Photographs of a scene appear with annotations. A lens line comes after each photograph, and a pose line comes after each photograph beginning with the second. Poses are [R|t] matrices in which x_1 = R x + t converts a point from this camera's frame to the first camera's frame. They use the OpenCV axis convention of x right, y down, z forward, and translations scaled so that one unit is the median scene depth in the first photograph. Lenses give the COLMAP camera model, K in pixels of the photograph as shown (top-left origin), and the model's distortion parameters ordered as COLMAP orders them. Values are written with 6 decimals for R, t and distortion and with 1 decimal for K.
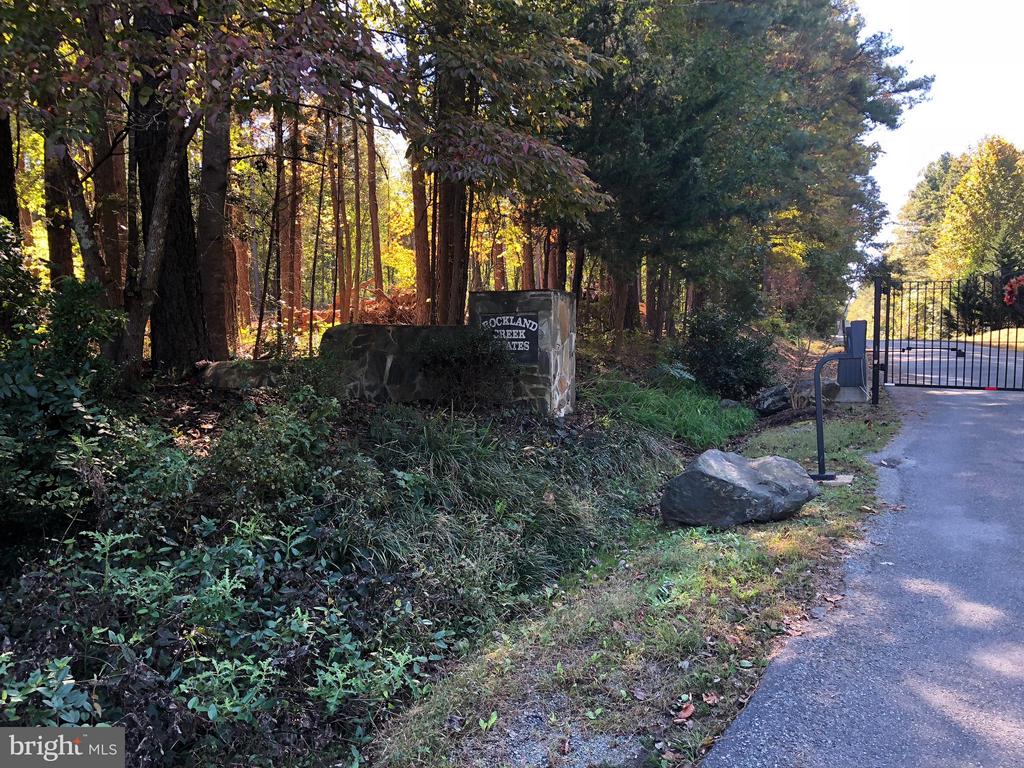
lens RADIAL K [[825.2, 0, 512.0], [0, 825.2, 383.6], [0, 0, 1]] dist [0.012292, -0.005043]
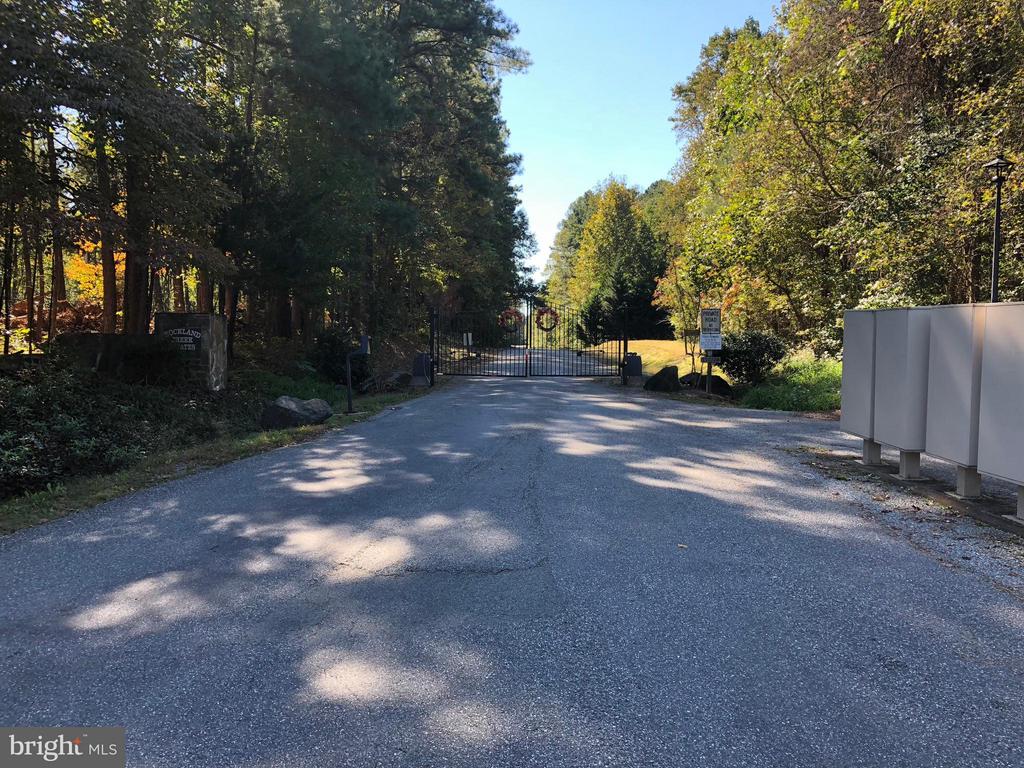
lens RADIAL K [[825.2, 0, 515.0], [0, 825.2, 381.4], [0, 0, 1]] dist [0.012292, -0.005043]
pose [[0.933417, -0.006941, 0.358727, 0.009983], [0.011721, 0.999869, -0.011152, 0.019683], [-0.358603, 0.014614, 0.933376, -0.310352]]
